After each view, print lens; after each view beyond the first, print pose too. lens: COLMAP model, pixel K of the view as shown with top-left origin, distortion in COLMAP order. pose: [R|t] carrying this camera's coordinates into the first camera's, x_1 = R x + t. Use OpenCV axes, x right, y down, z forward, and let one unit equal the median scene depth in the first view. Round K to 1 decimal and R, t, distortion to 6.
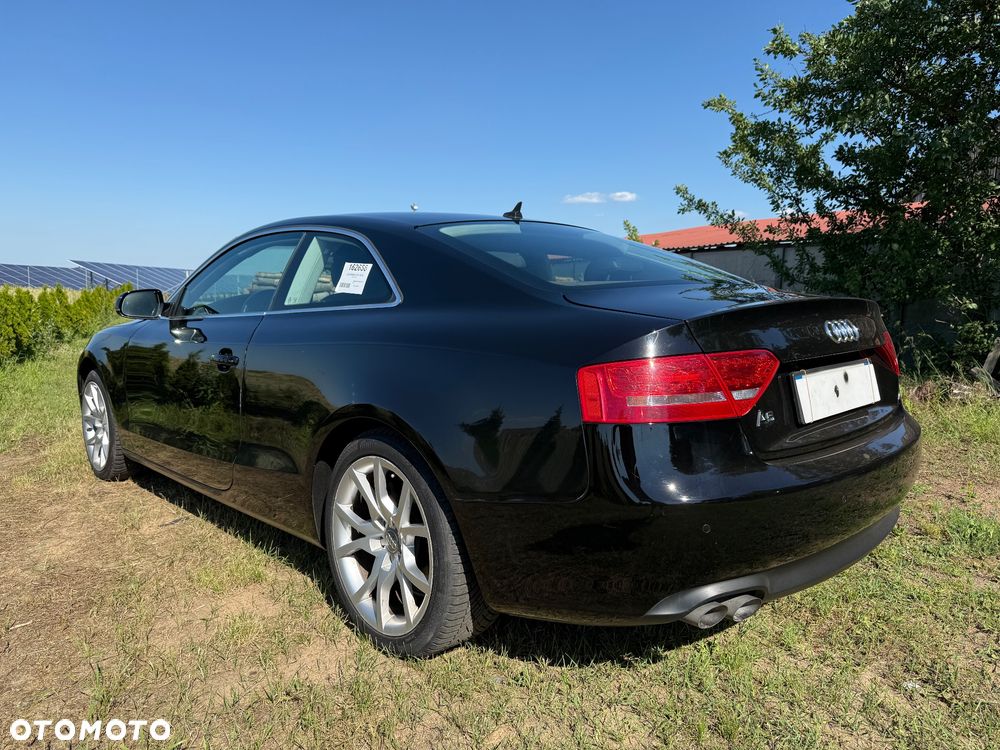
lens RADIAL K [[691.8, 0, 497.1], [0, 691.8, 370.7], [0, 0, 1]] dist [0.005503, -0.004920]
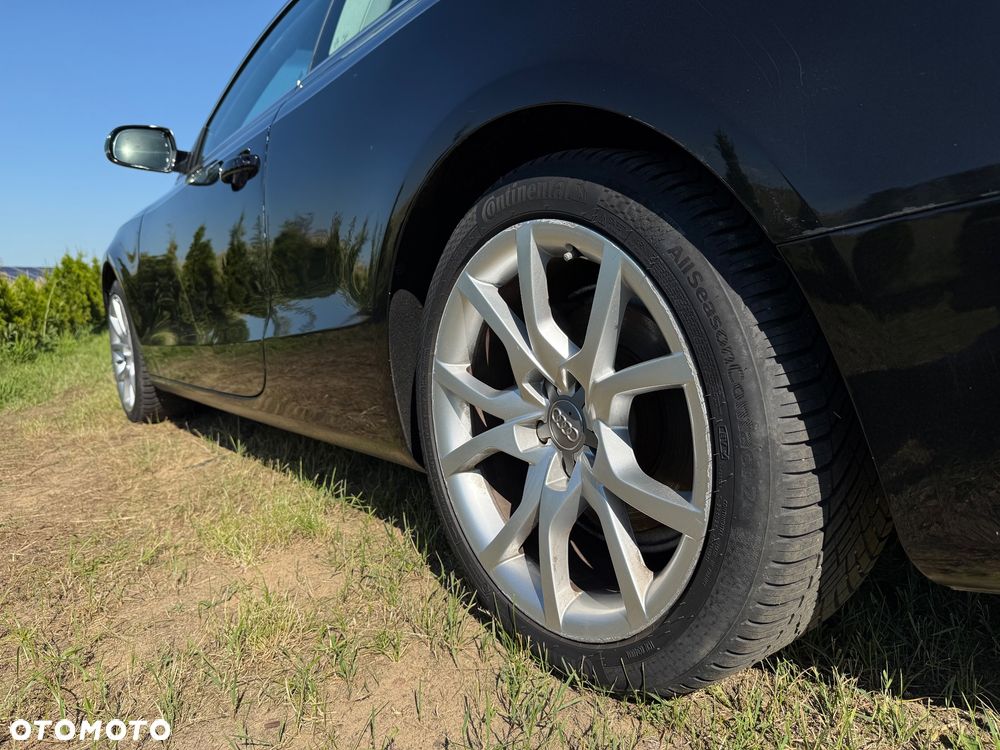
lens RADIAL K [[699.6, 0, 509.9], [0, 699.6, 374.7], [0, 0, 1]] dist [0.021018, -0.004614]
pose [[0.992285, -0.044135, -0.115855, -0.110297], [0.047998, 0.998374, 0.030761, 0.162547], [0.114309, -0.036085, 0.992790, 0.454861]]
